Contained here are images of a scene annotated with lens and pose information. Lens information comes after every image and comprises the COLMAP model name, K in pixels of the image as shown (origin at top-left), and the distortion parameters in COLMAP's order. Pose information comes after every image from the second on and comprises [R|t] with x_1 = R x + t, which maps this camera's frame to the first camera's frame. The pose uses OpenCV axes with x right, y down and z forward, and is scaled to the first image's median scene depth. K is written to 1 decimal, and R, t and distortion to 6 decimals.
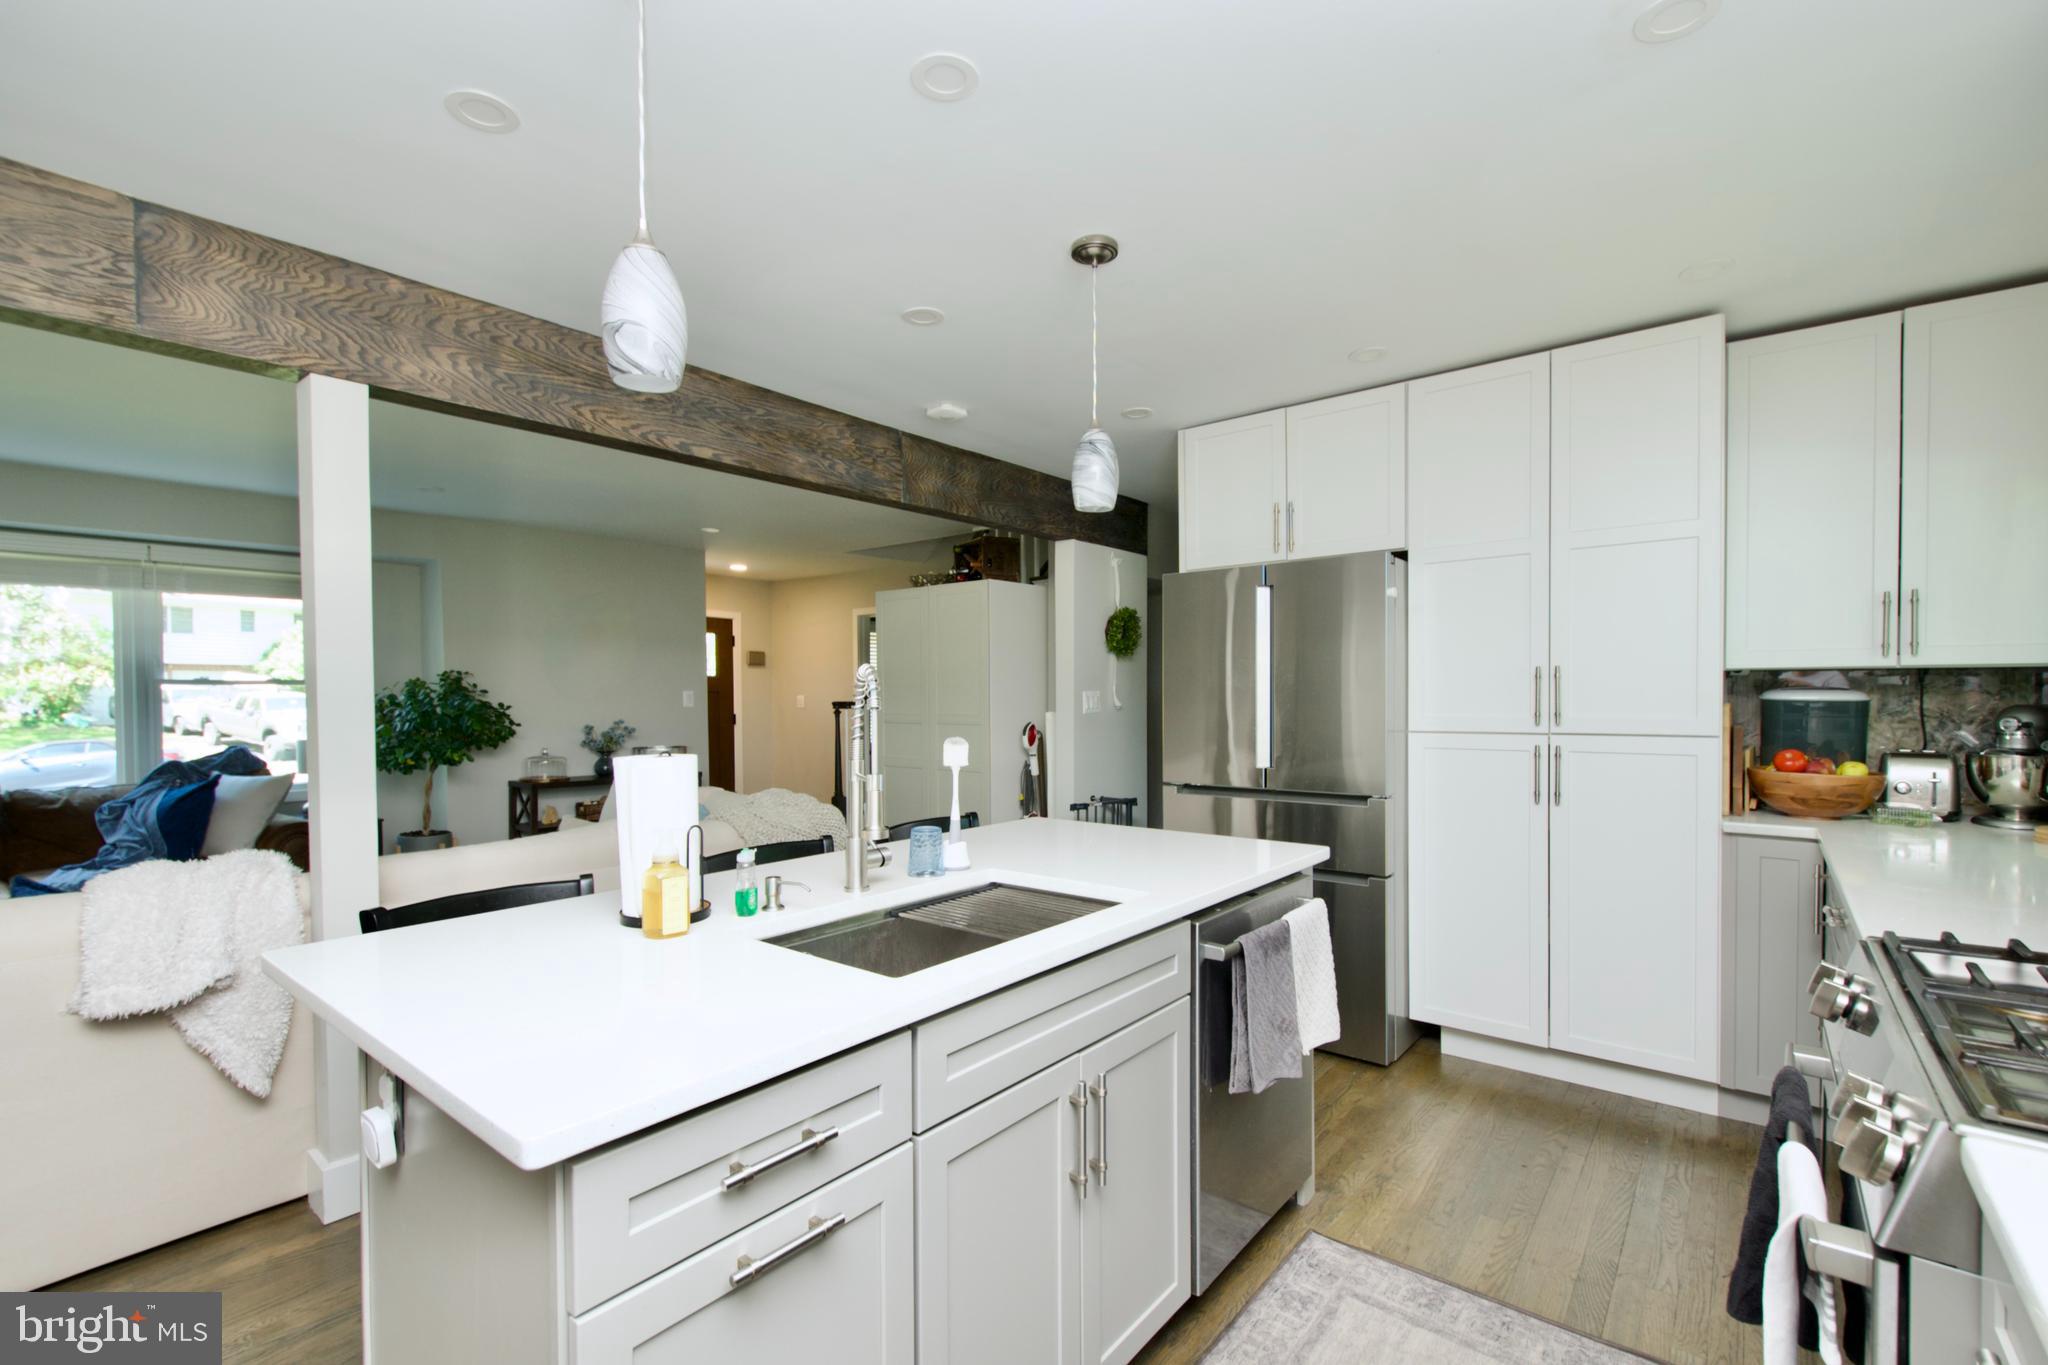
lens RADIAL K [[889.1, 0, 1046.0], [0, 889.1, 706.7], [0, 0, 1]] dist [0.002423, -0.003934]
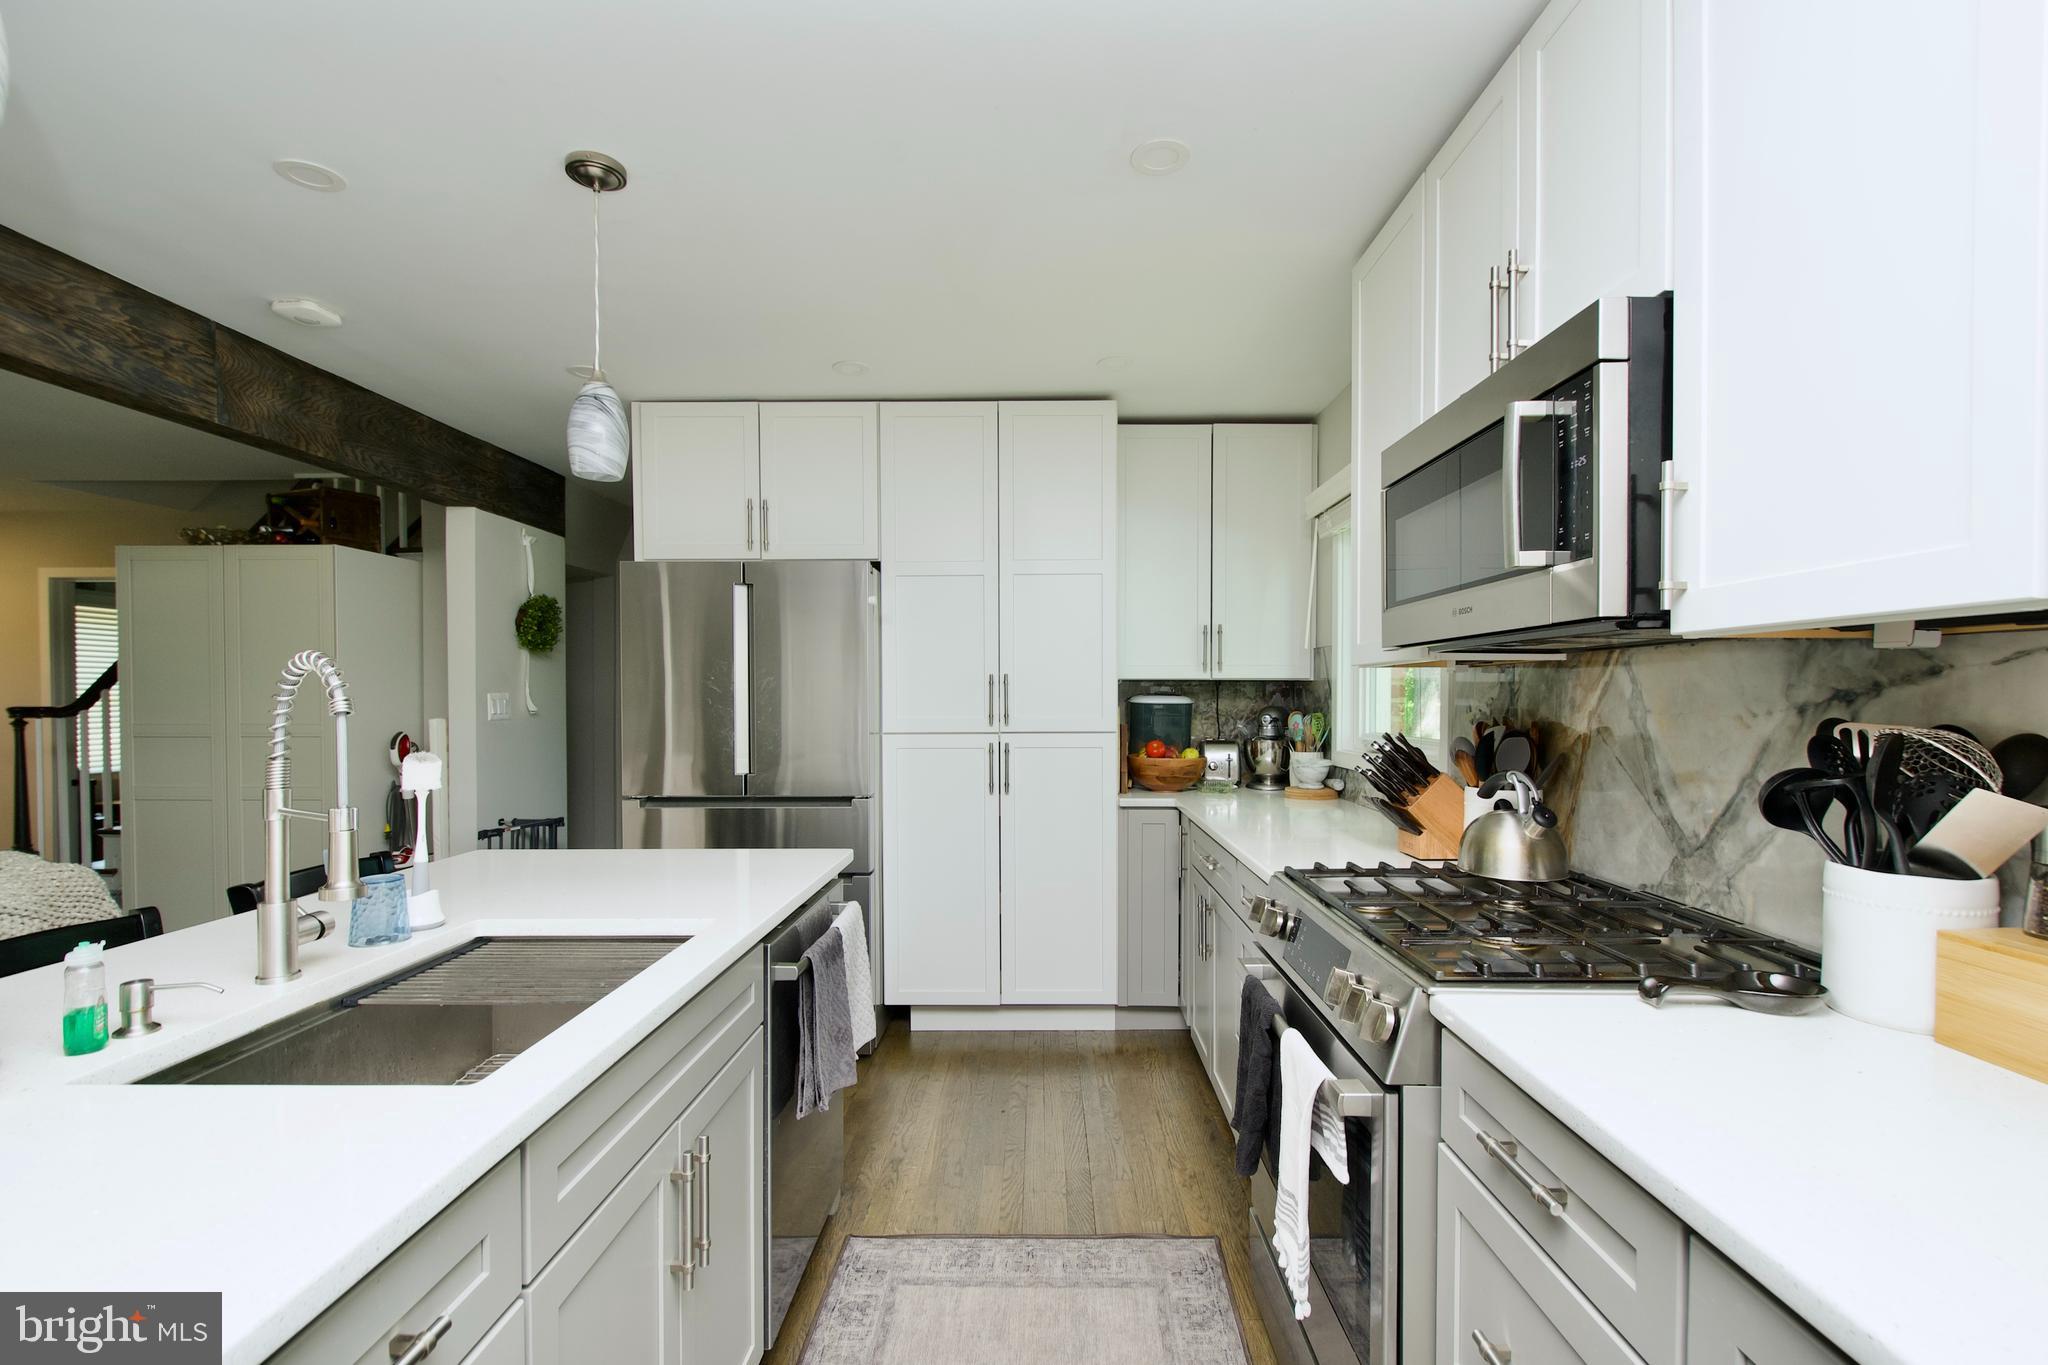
lens RADIAL K [[889.1, 0, 1031.9], [0, 889.1, 707.4], [0, 0, 1]] dist [0.002423, -0.003934]
pose [[0.789054, -0.003205, 0.614316, -0.123183], [0.005648, 0.999982, -0.002039, 0.000862], [-0.614298, 0.005079, 0.789058, 0.070876]]
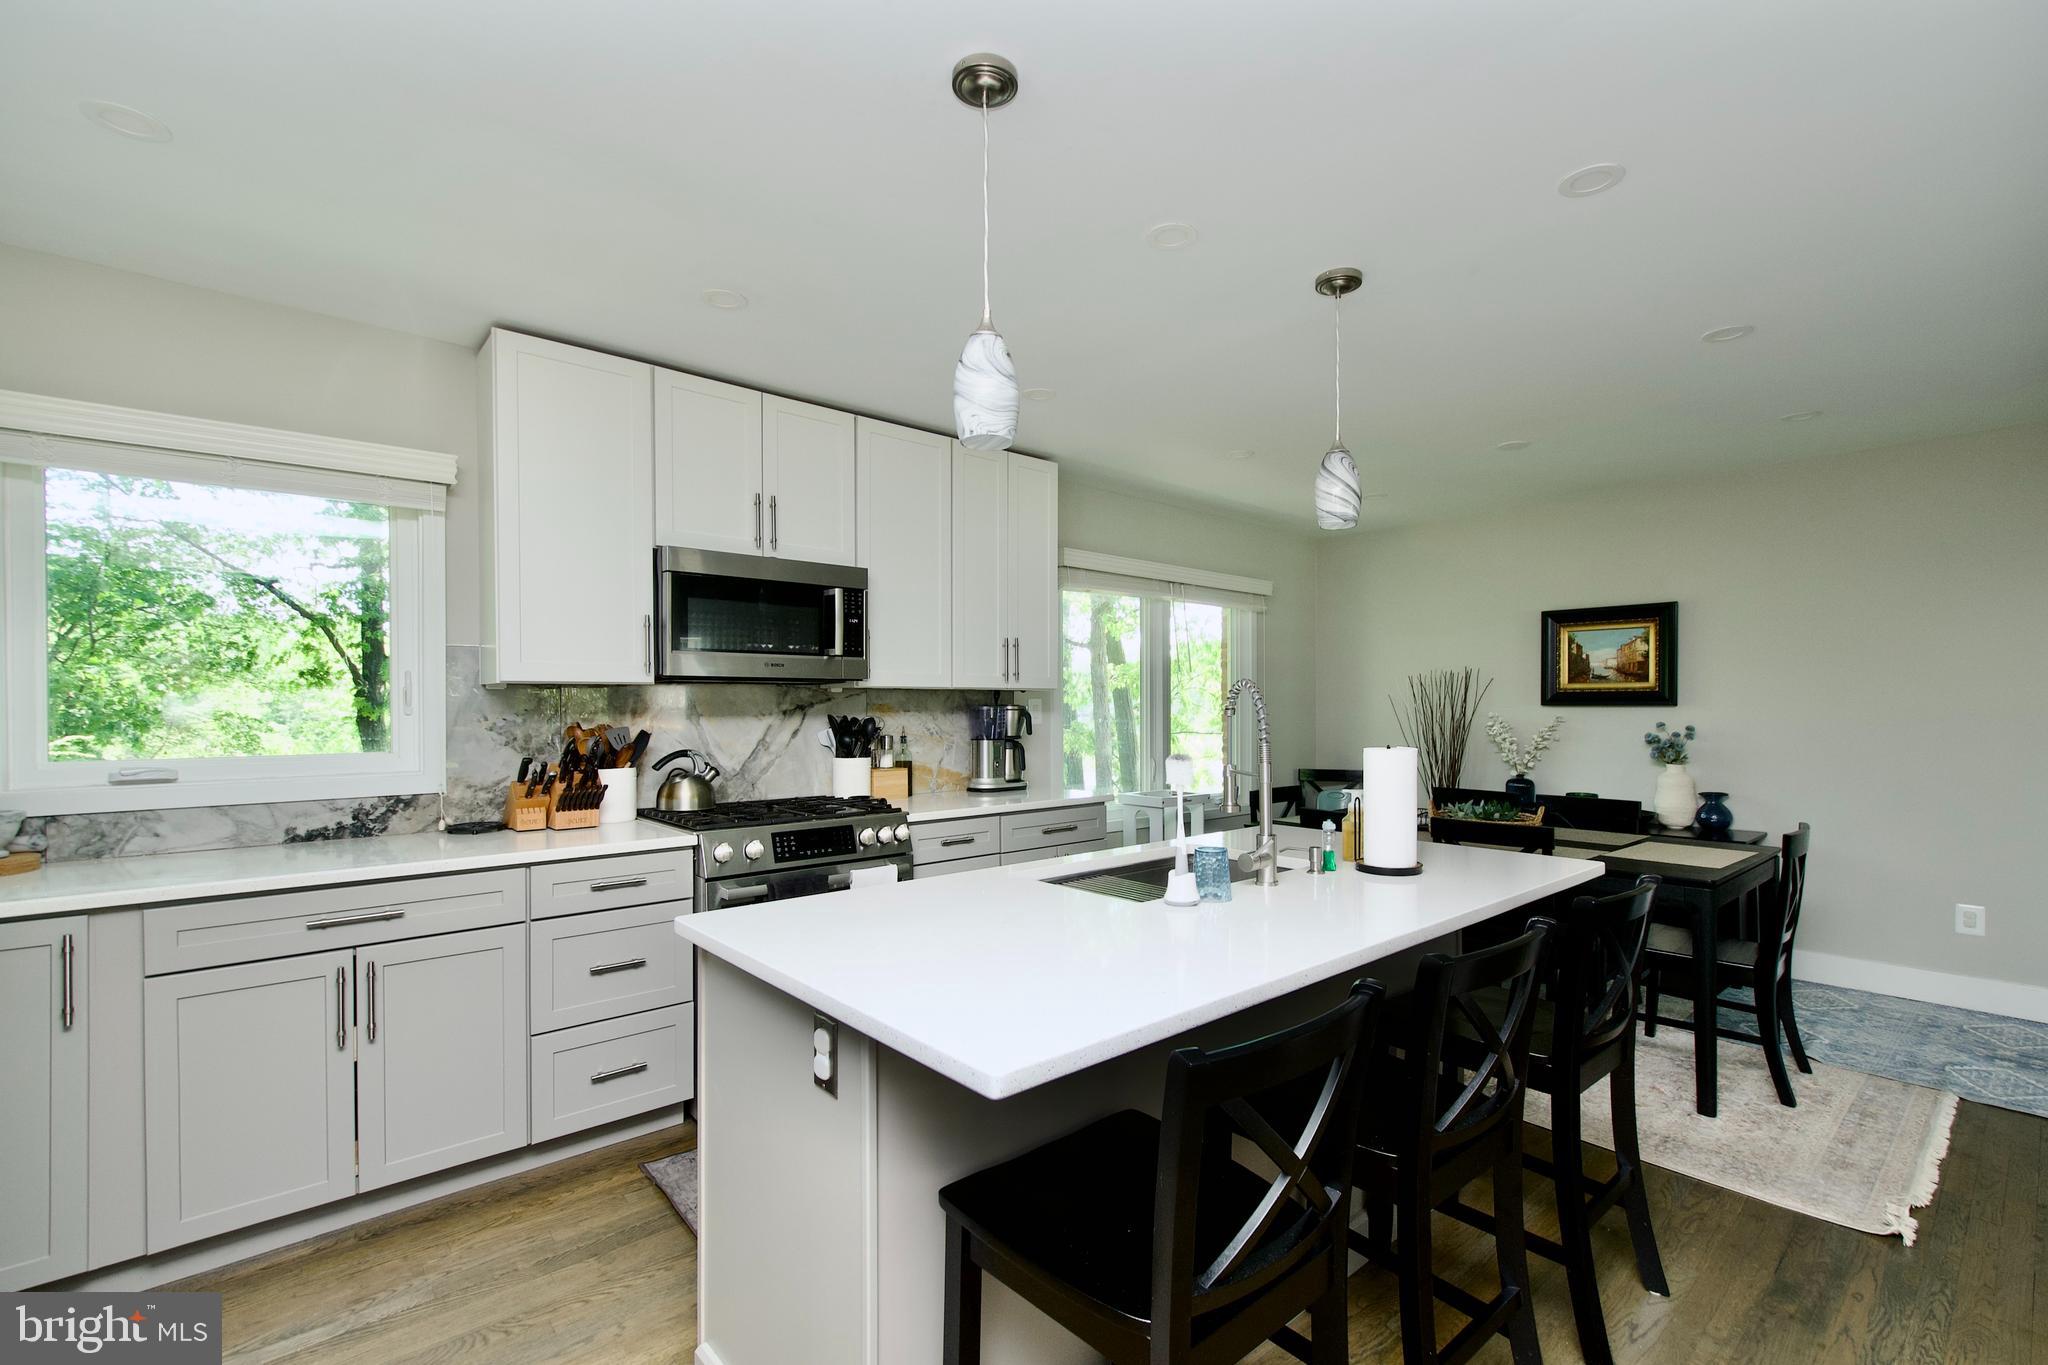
lens RADIAL K [[889.1, 0, 1024.4], [0, 889.1, 710.6], [0, 0, 1]] dist [0.002423, -0.003934]
pose [[-0.981678, 0.001311, 0.190544, -0.088508], [0.006206, 0.999666, 0.025095, -0.030103], [-0.190447, 0.025818, -0.981358, 1.452911]]
